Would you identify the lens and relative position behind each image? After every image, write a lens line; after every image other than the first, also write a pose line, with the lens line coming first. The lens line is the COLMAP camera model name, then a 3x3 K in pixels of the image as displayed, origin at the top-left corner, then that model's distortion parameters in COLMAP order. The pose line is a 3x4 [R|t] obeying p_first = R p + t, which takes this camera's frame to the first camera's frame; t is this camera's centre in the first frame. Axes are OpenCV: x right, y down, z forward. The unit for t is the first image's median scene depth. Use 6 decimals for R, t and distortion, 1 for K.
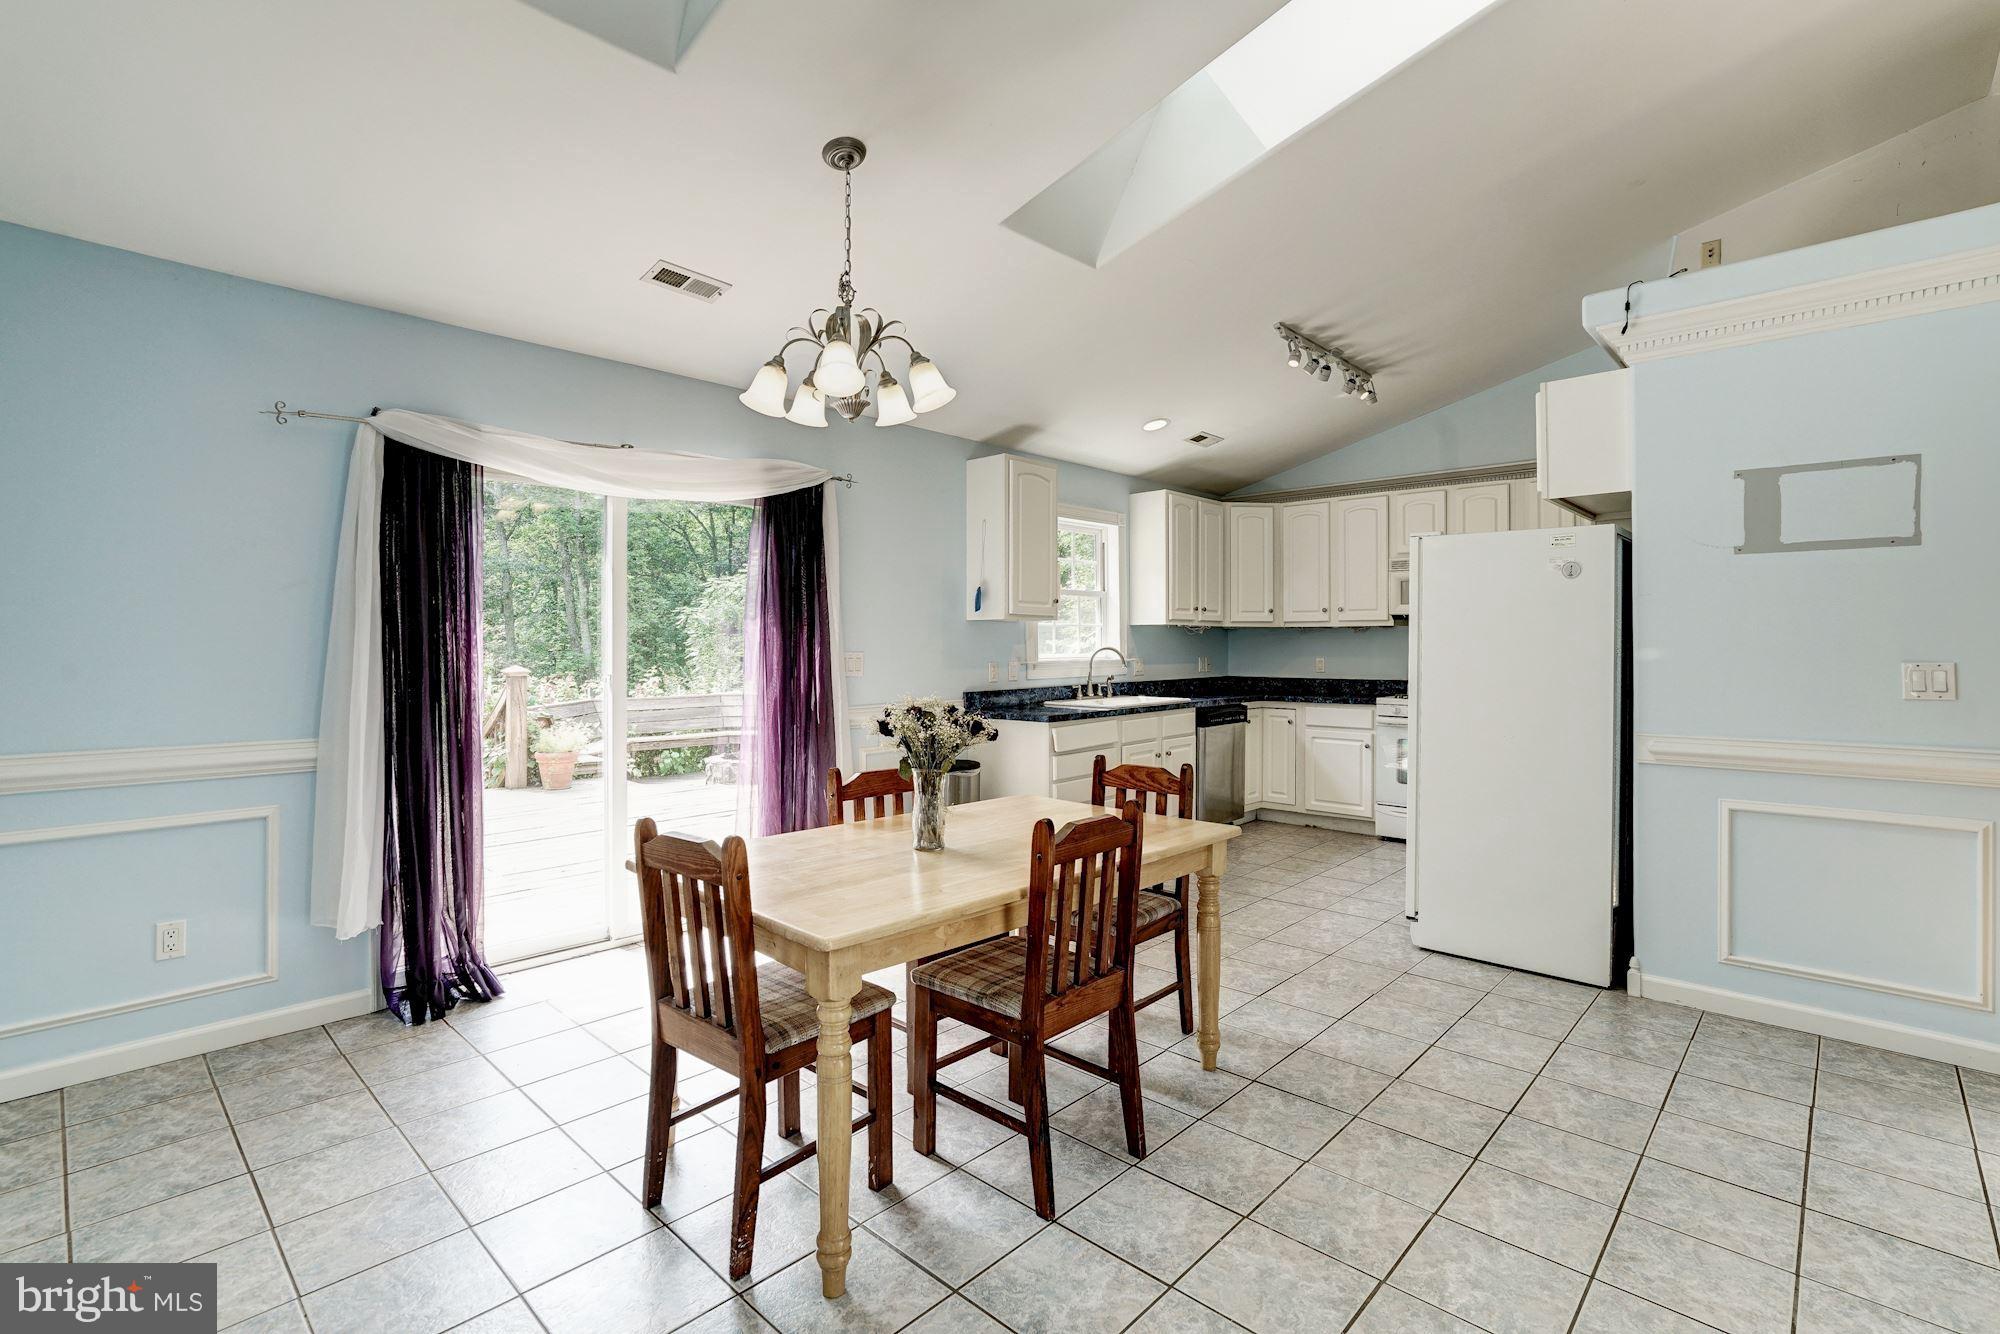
lens RADIAL K [[930.6, 0, 1054.2], [0, 930.6, 668.6], [0, 0, 1]] dist [-0.051408, 0.026907]
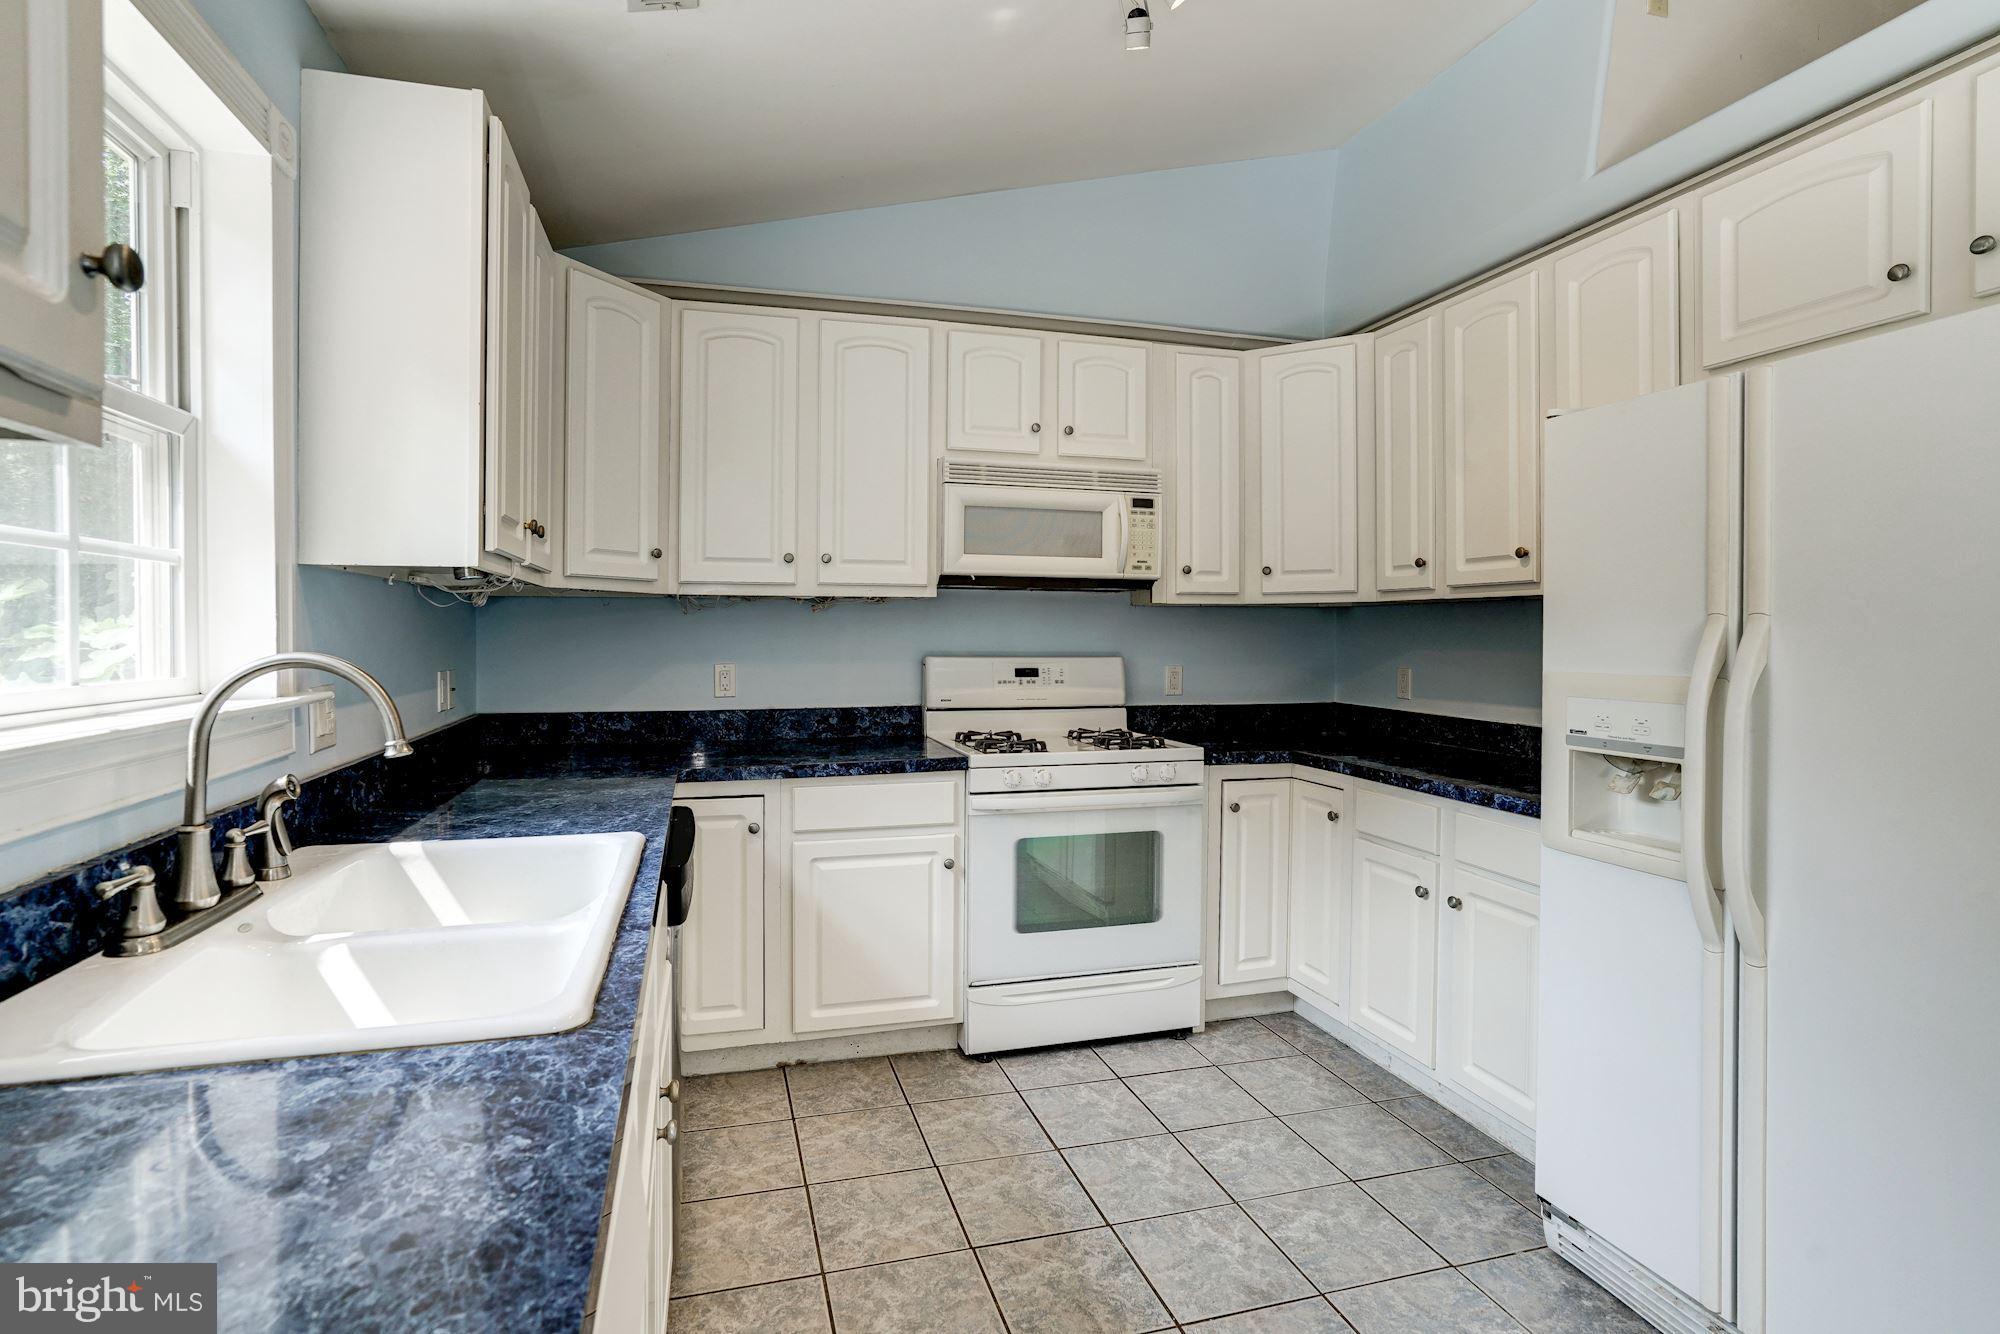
lens RADIAL K [[901.5, 0, 938.6], [0, 901.5, 637.1], [0, 0, 1]] dist [-0.056217, 0.023836]
pose [[0.547254, 0.000746, 0.836966, -0.027691], [0.018386, 0.999748, -0.012913, -0.019821], [-0.836764, 0.022456, 0.547102, 0.738867]]
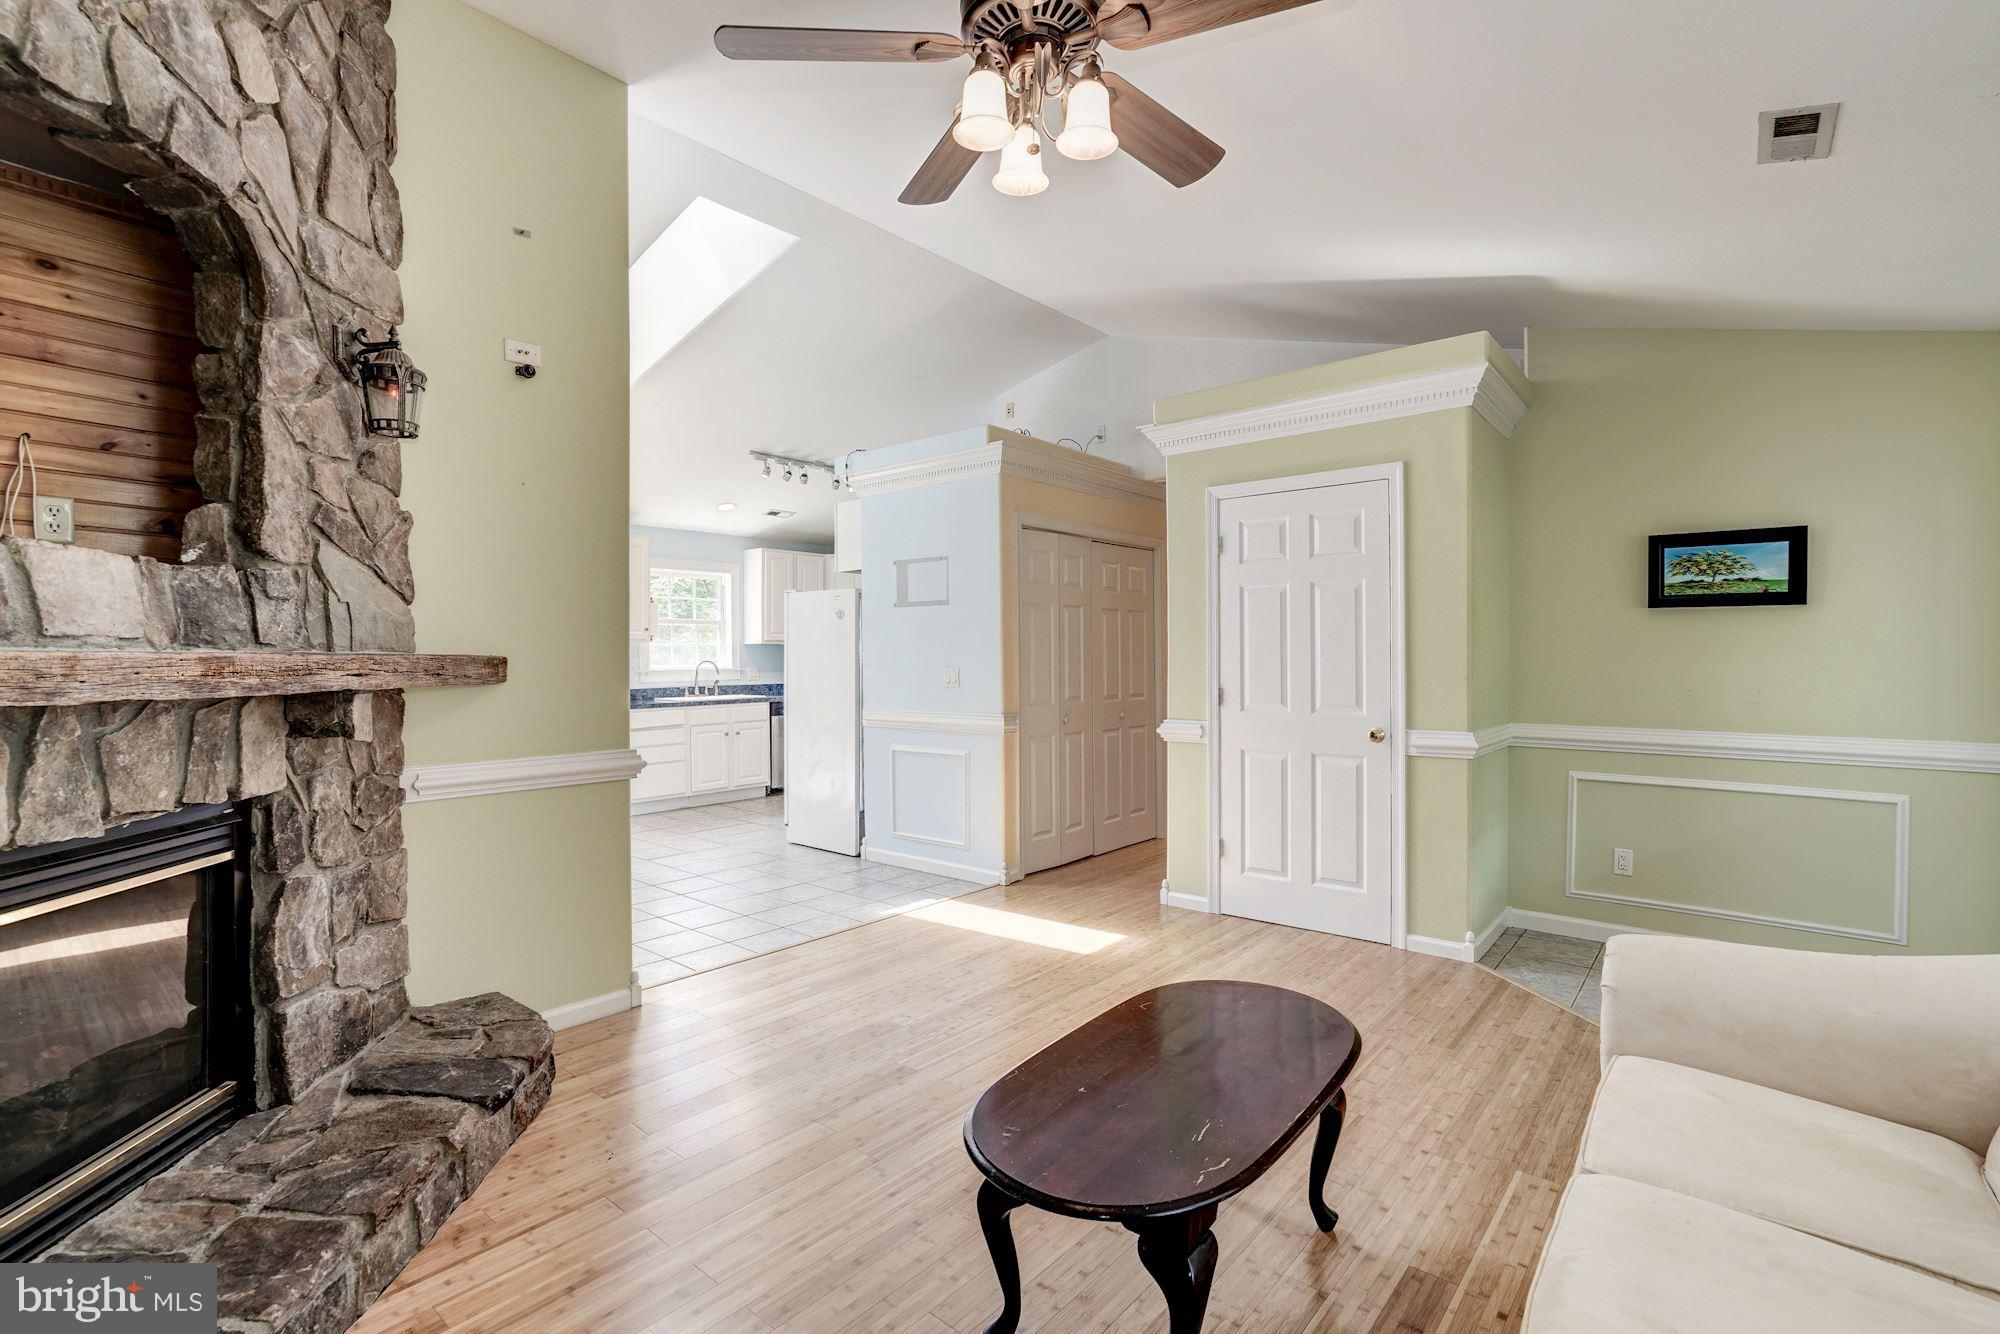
lens RADIAL K [[922.6, 0, 986.2], [0, 922.6, 660.0], [0, 0, 1]] dist [-0.052776, 0.026239]
pose [[0.999754, -0.001637, 0.022113, 0.430826], [0.002162, 0.999717, -0.023702, 0.010275], [-0.022068, 0.023744, 0.999474, -0.393710]]
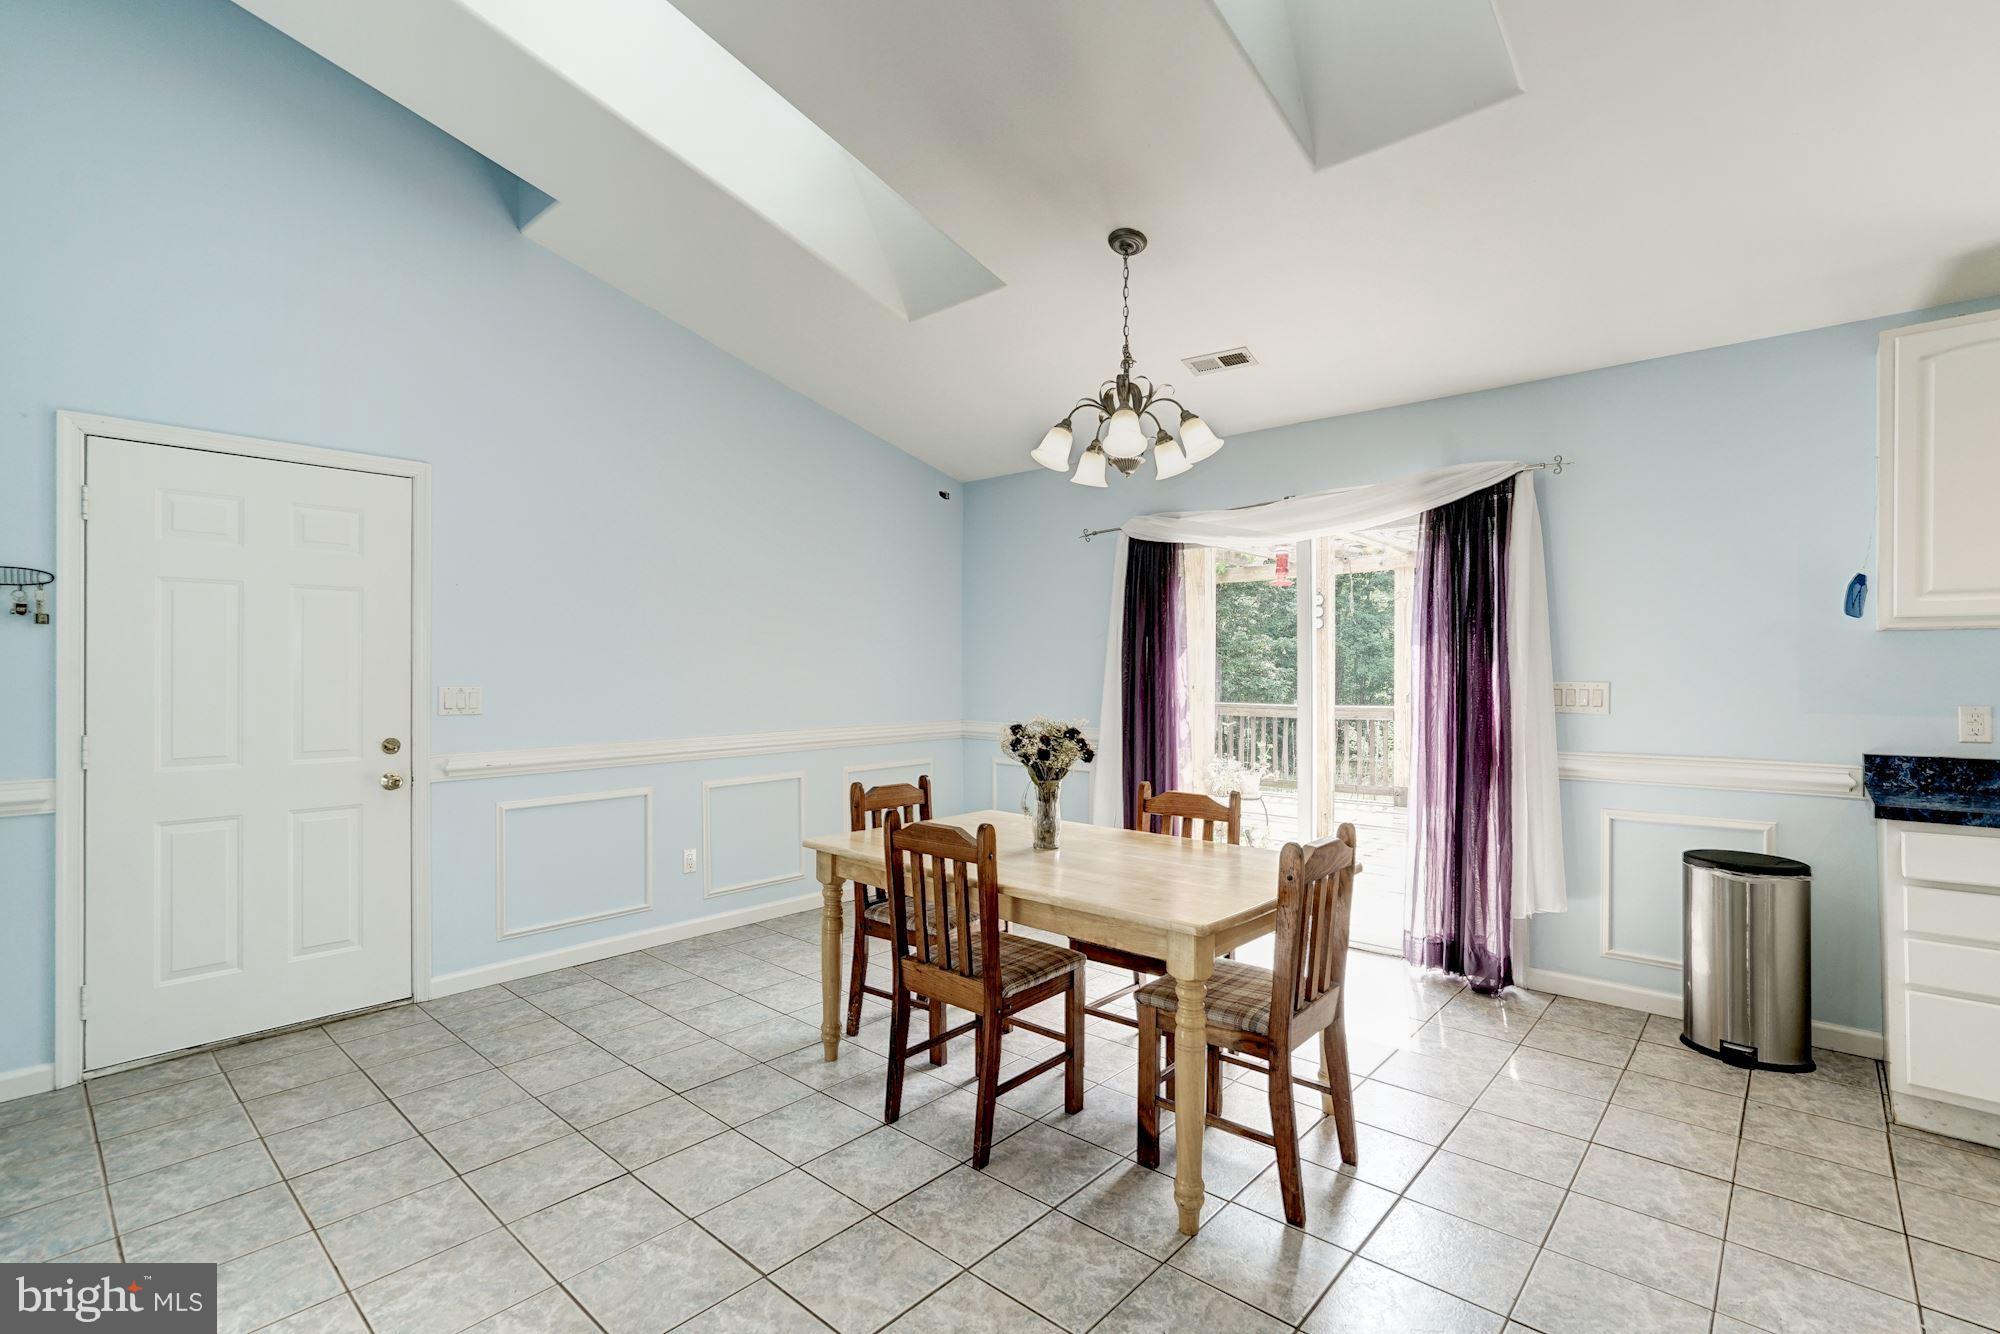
lens RADIAL K [[922.6, 0, 986.2], [0, 922.6, 660.0], [0, 0, 1]] dist [-0.052776, 0.026239]
pose [[-0.012727, -0.005089, -0.999906, 0.408580], [-0.025903, 0.999653, -0.004758, -0.013272], [0.999583, 0.025840, -0.012854, 0.369137]]
